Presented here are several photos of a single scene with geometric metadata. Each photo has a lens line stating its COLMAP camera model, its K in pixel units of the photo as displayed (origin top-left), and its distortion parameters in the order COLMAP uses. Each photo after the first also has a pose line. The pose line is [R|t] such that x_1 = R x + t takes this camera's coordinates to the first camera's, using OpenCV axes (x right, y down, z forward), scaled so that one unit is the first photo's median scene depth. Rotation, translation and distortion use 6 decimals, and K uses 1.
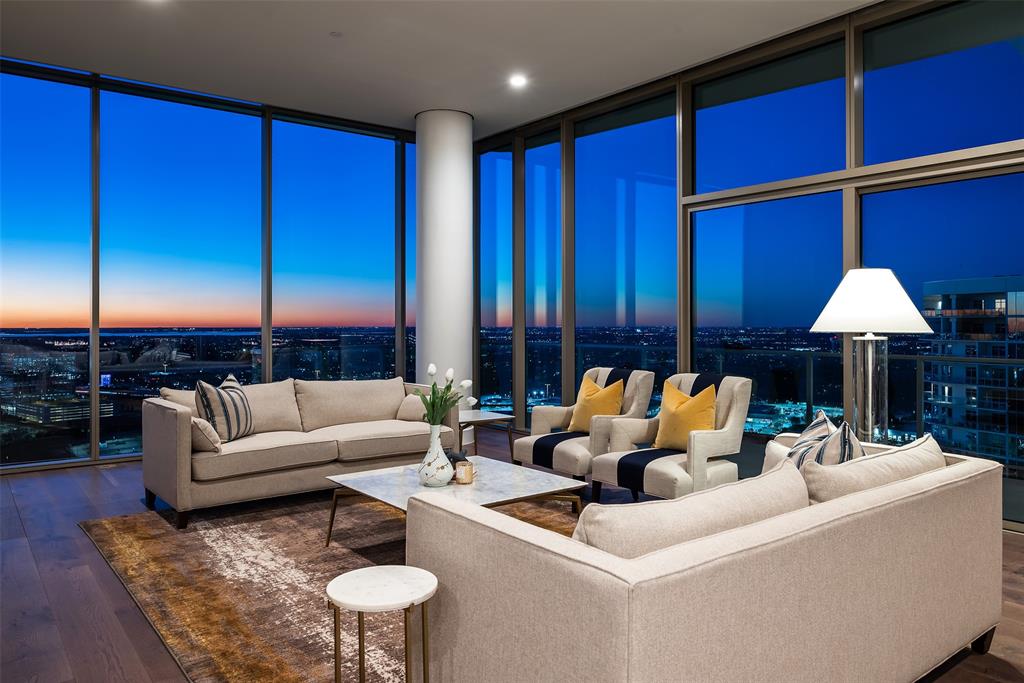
lens RADIAL K [[709.7, 0, 512.0], [0, 709.7, 330.5], [0, 0, 1]] dist [-0.000177, 0.001974]
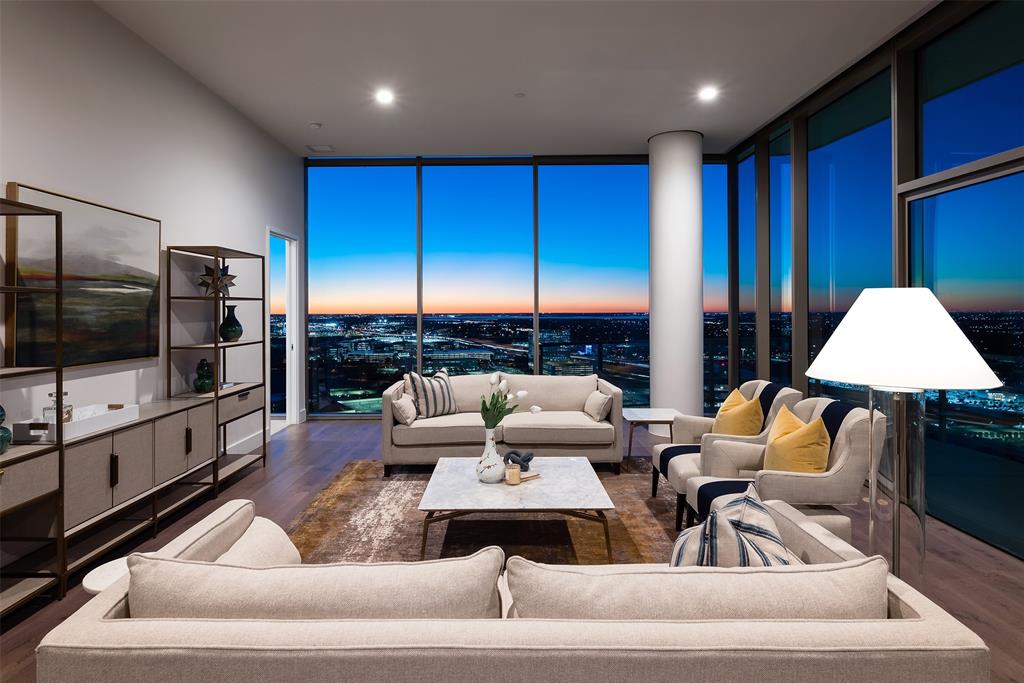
lens RADIAL K [[566.7, 0, 532.1], [0, 566.7, 316.1], [0, 0, 1]] dist [-0.004975, -0.000584]
pose [[0.791169, 0.006280, -0.611566, 0.450837], [-0.003236, 0.999976, 0.006083, -0.048825], [0.611589, -0.002834, 0.791170, 0.285064]]
